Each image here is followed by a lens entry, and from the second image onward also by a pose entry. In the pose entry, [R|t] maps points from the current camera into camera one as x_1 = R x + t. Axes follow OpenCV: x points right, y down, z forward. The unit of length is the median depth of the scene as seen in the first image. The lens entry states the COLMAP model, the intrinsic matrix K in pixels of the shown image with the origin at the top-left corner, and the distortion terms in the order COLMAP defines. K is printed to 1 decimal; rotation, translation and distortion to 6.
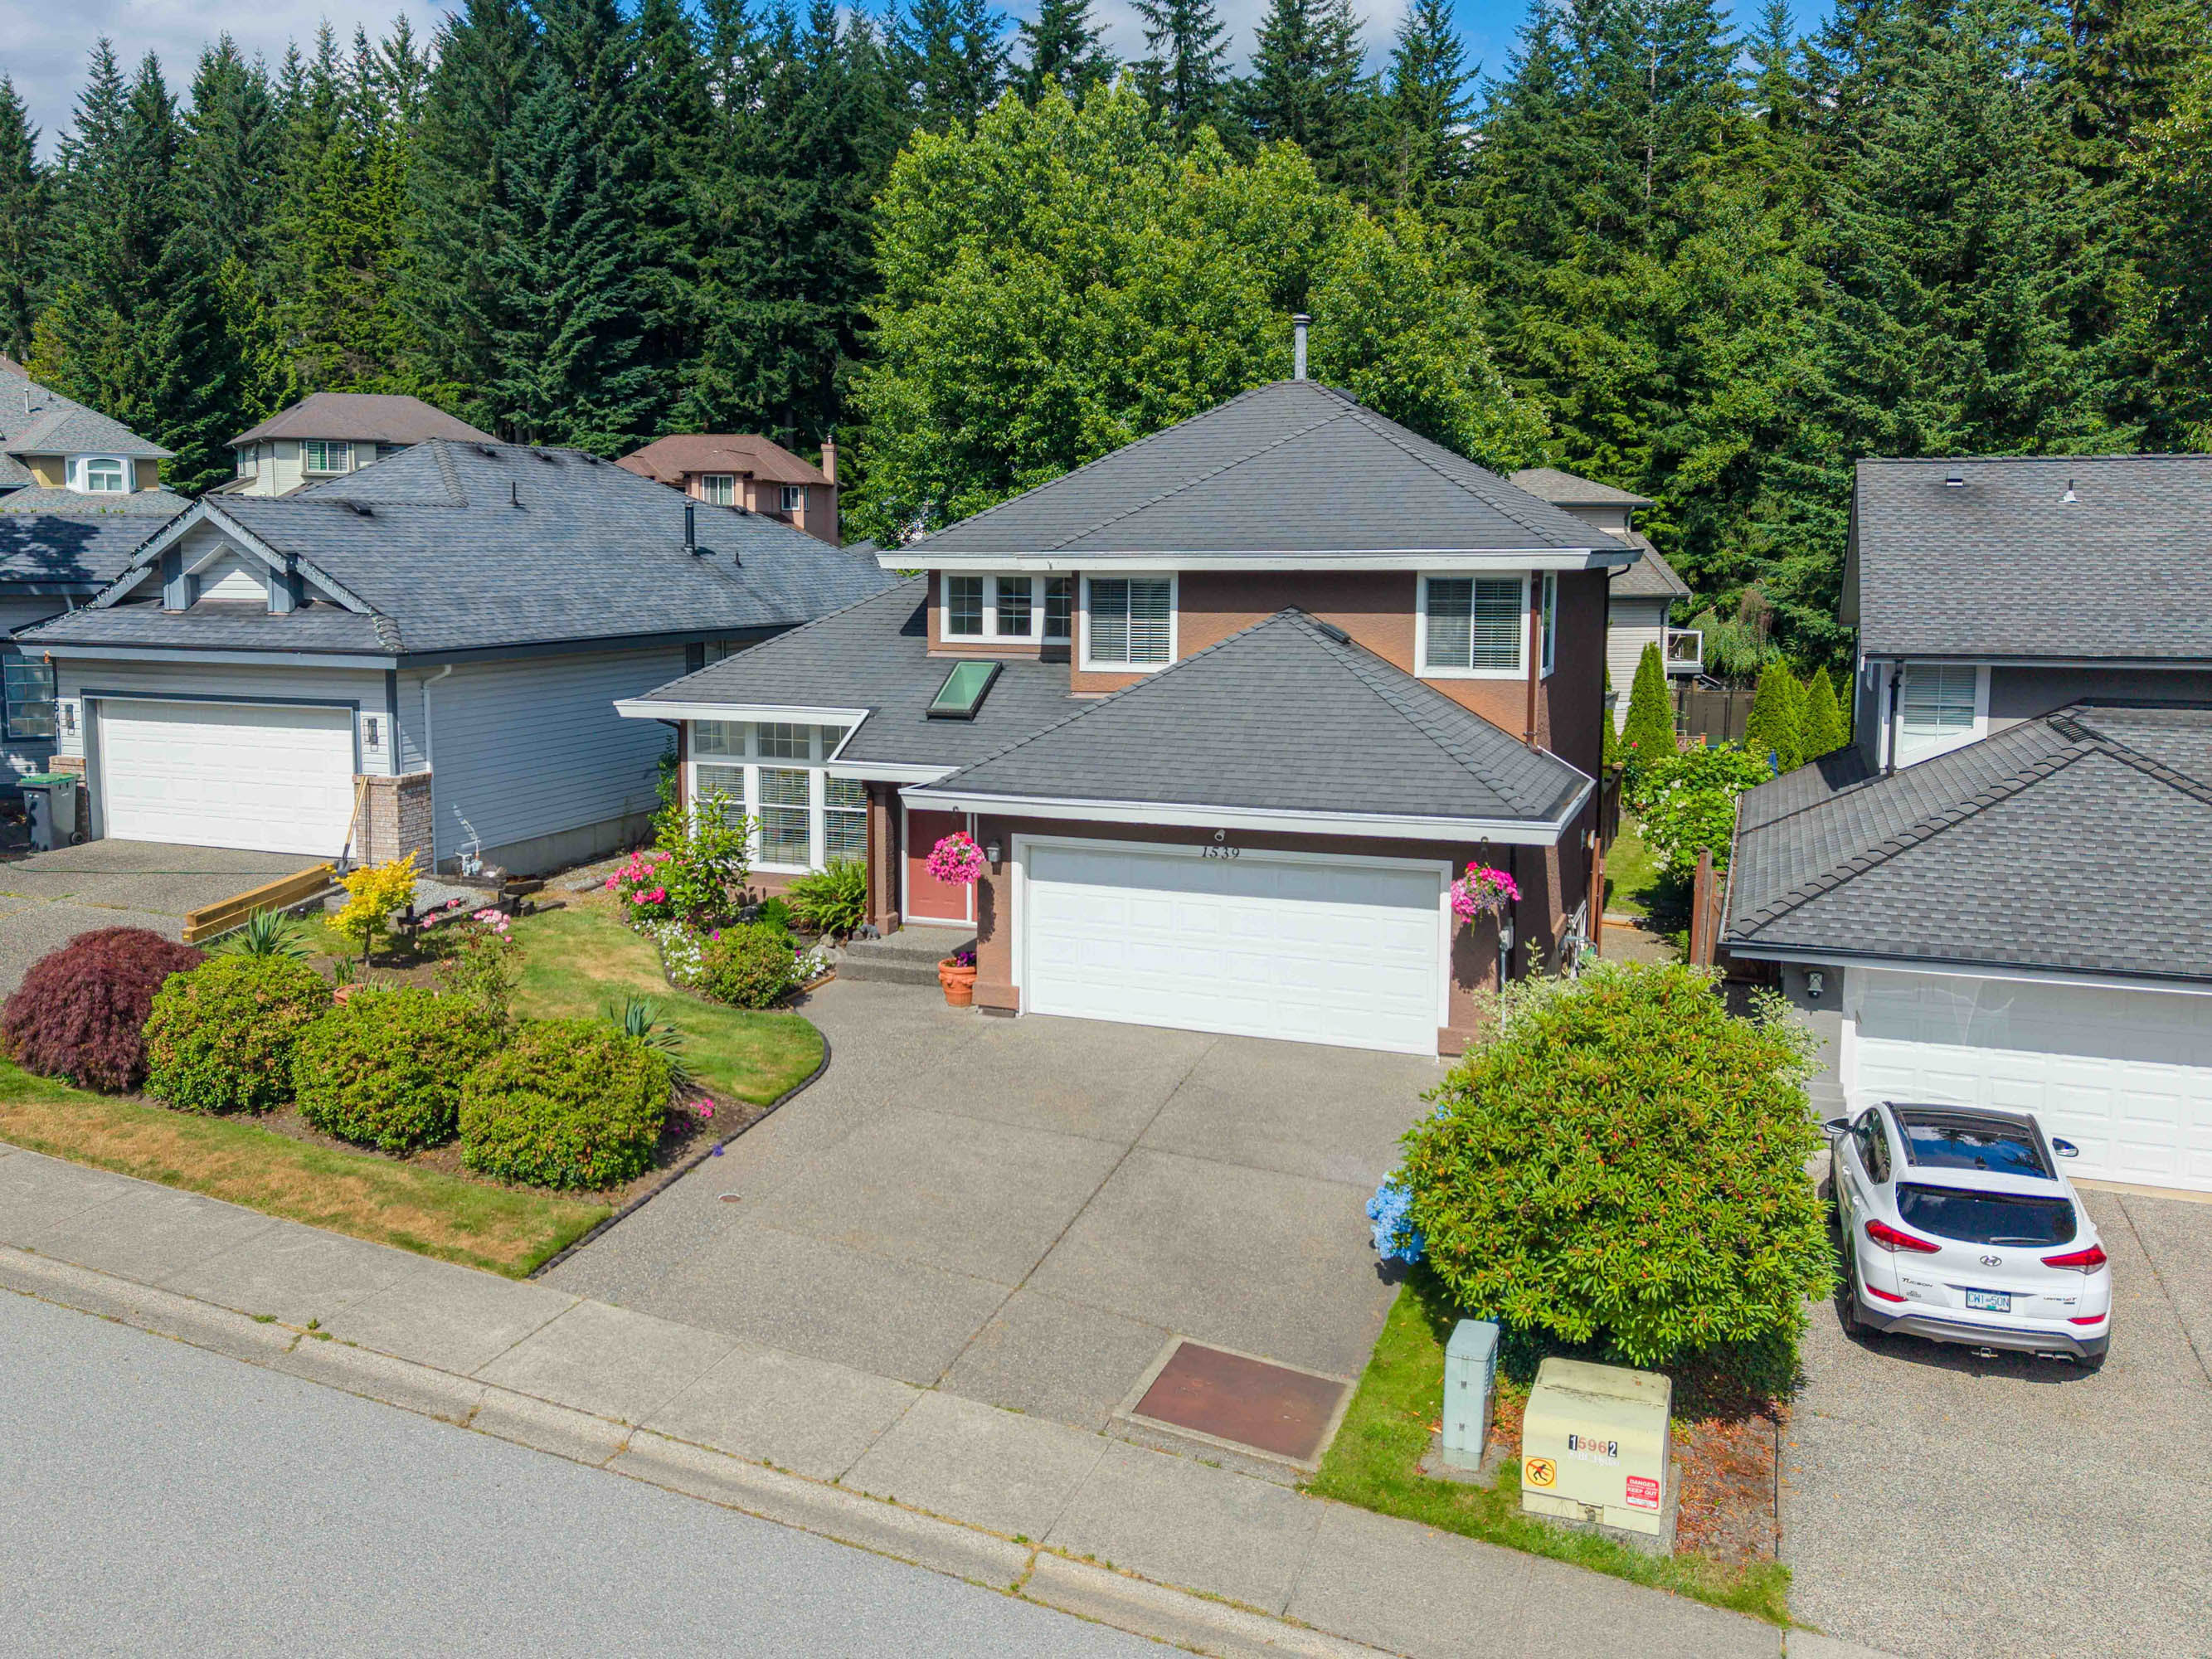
lens RADIAL K [[1820.0, 0, 1026.3], [0, 1820.0, 878.4], [0, 0, 1]] dist [0.065978, -0.105547]
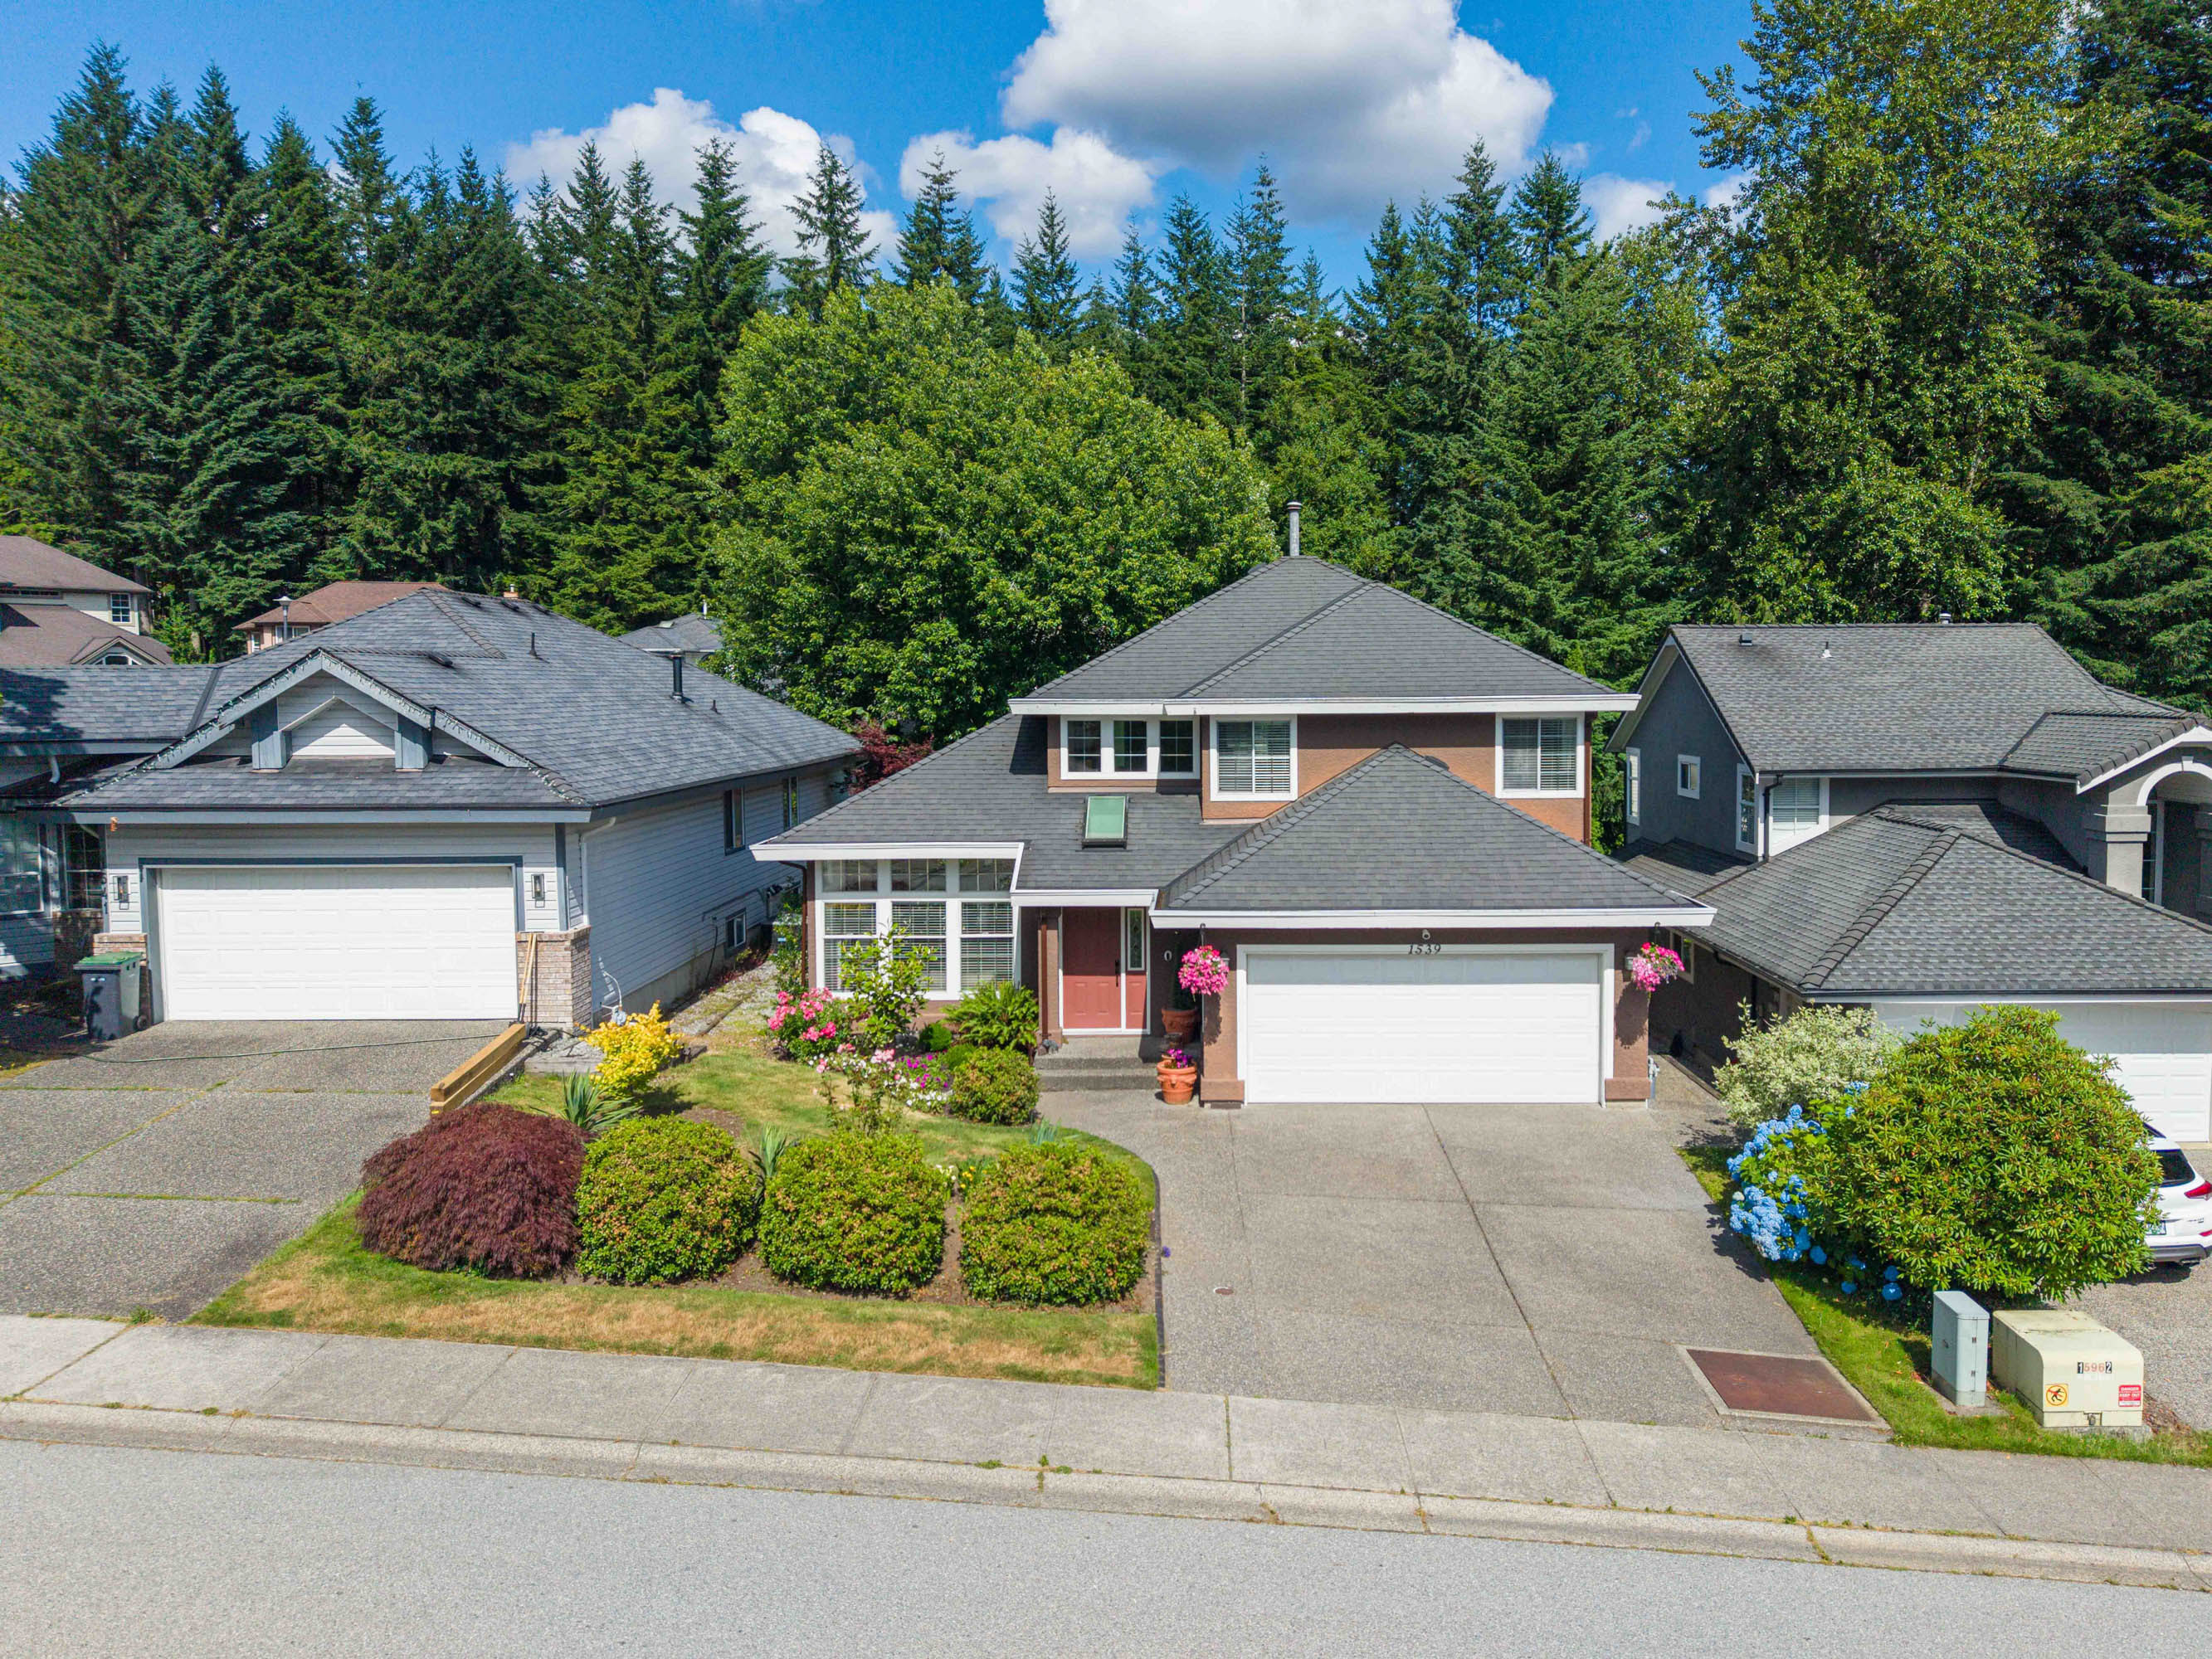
lens RADIAL K [[1604.4, 0, 1252.2], [0, 1604.4, 915.5], [0, 0, 1]] dist [0.026040, -0.024391]
pose [[0.925701, -0.058070, 0.373772, -0.190493], [0.072871, 0.997013, -0.025577, -0.008890], [-0.371170, 0.050914, 0.927168, 0.035851]]
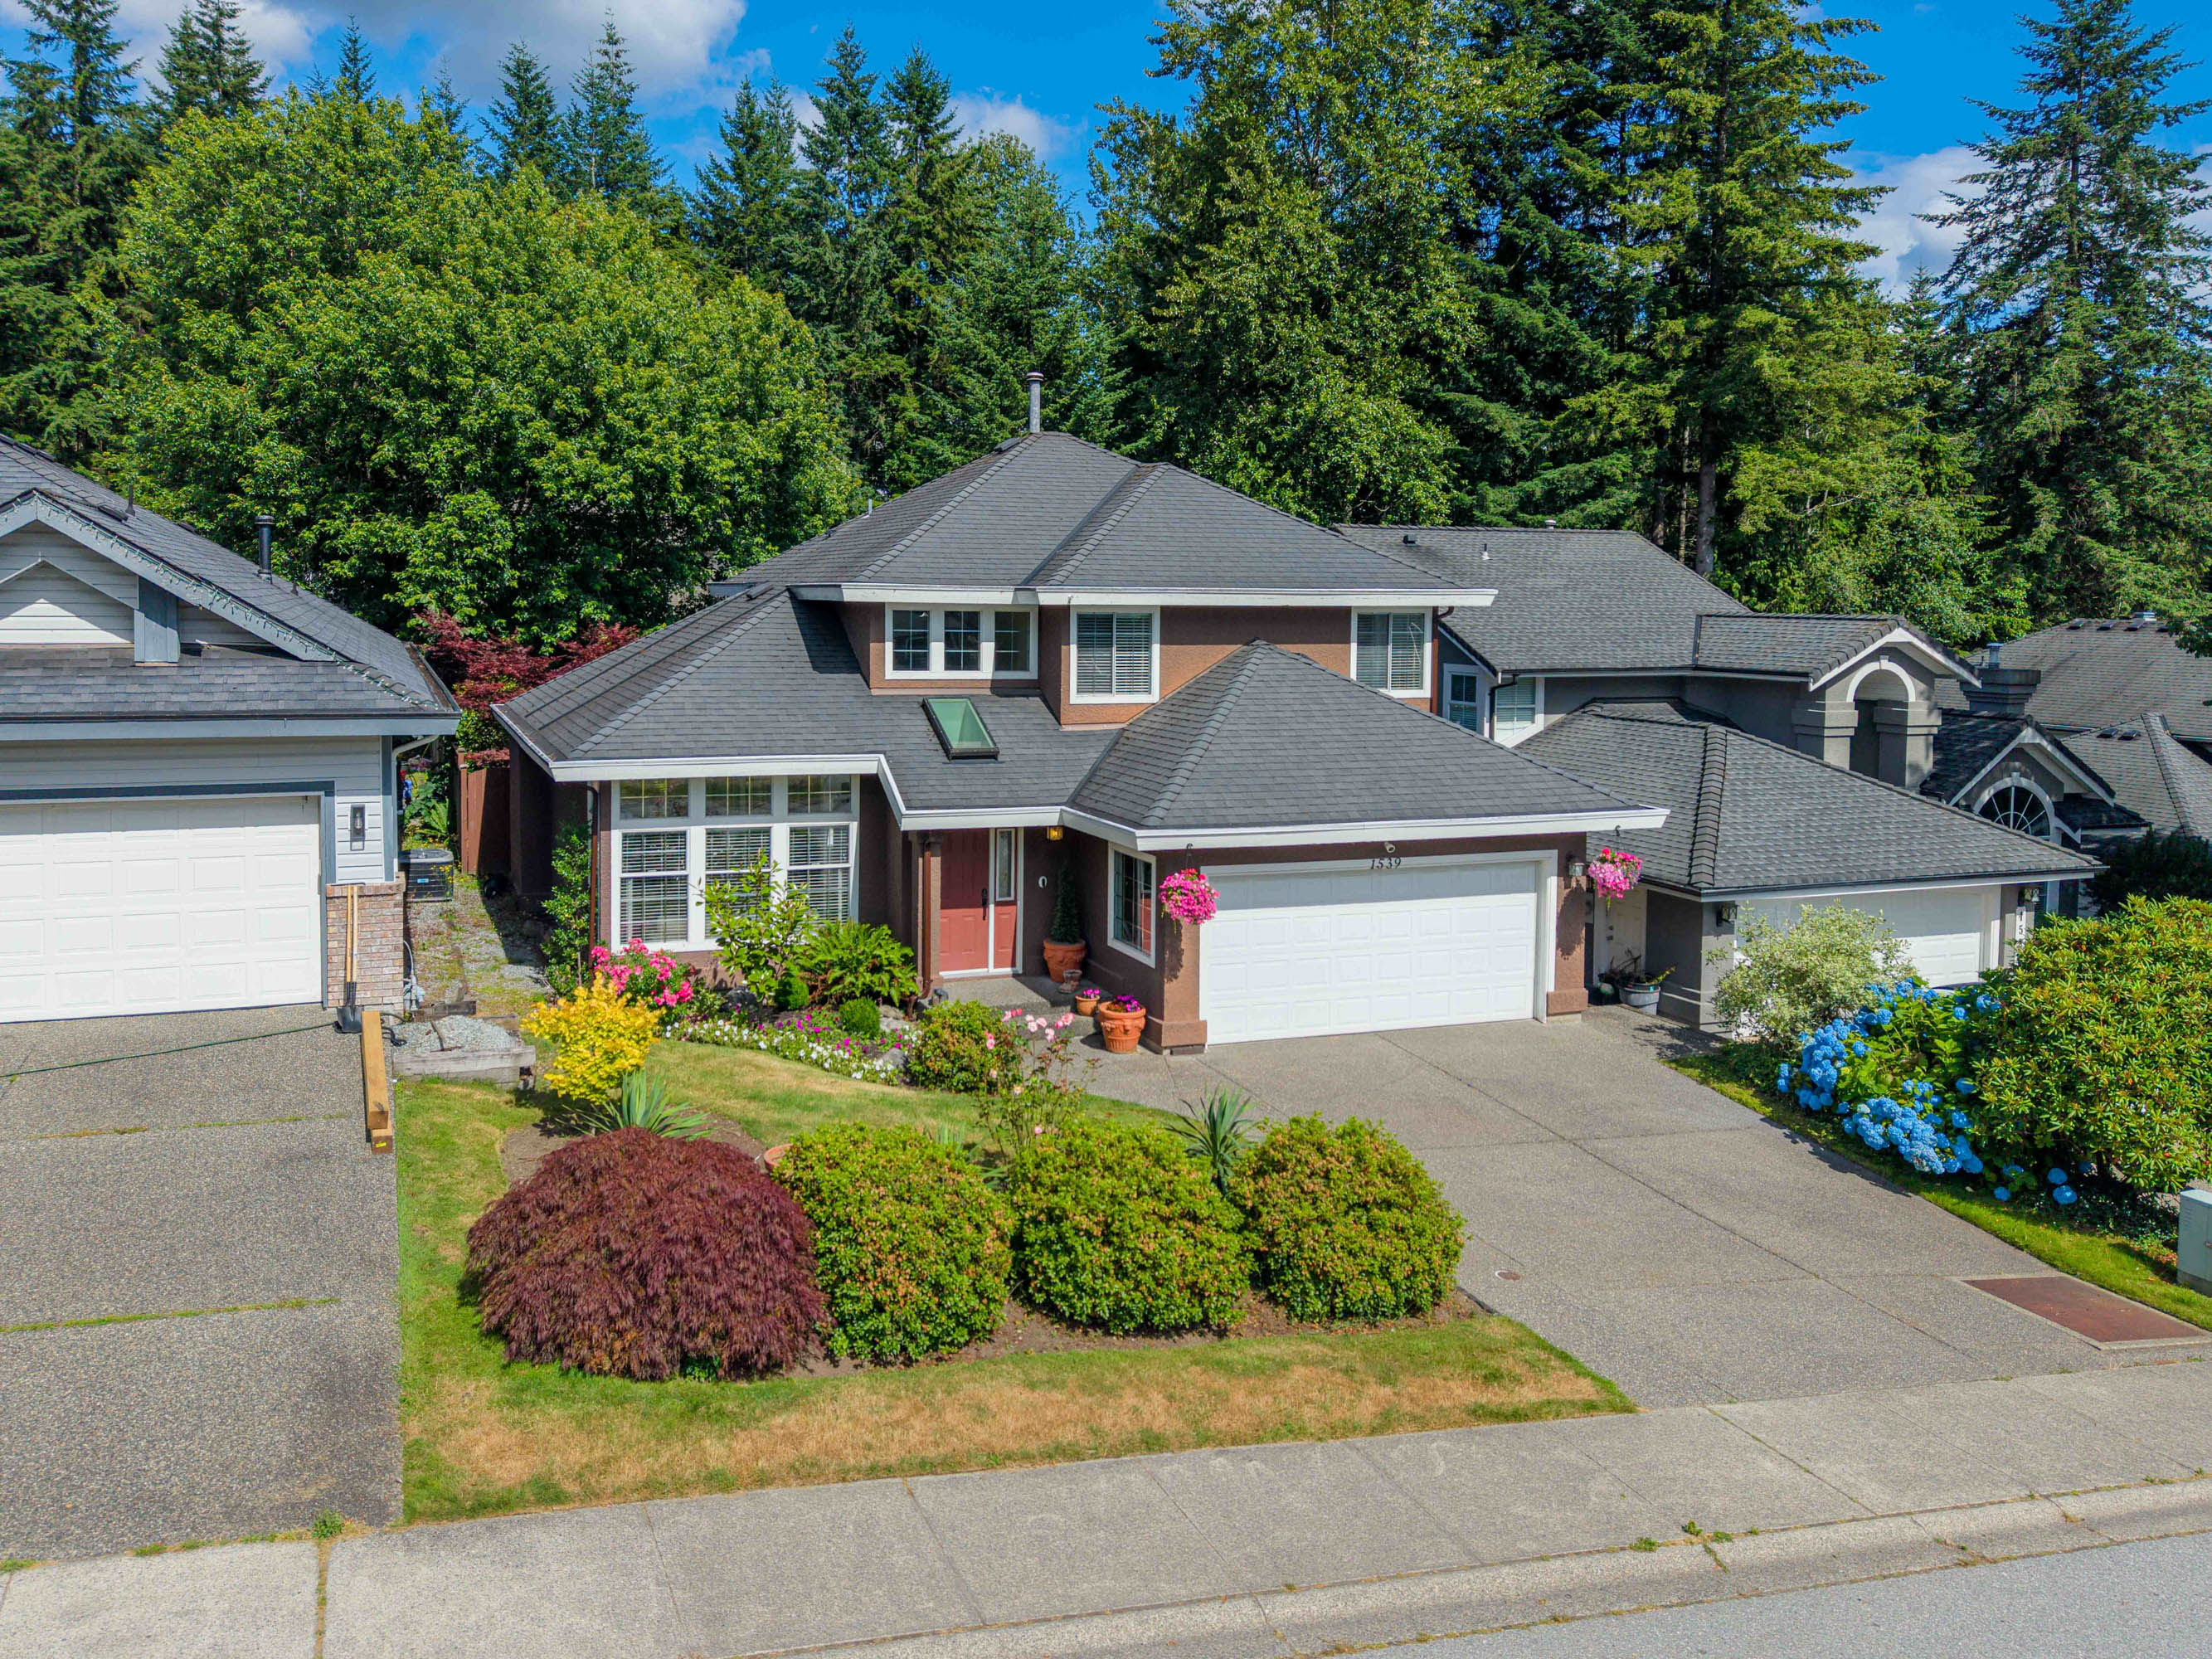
lens RADIAL K [[1634.6, 0, 1027.7], [0, 1634.6, 791.8], [0, 0, 1]] dist [0.034988, -0.035356]
pose [[0.756875, -0.071220, 0.649668, -0.336879], [0.106923, 0.994145, -0.015585, -0.031665], [-0.644754, 0.081260, 0.760059, 0.194813]]
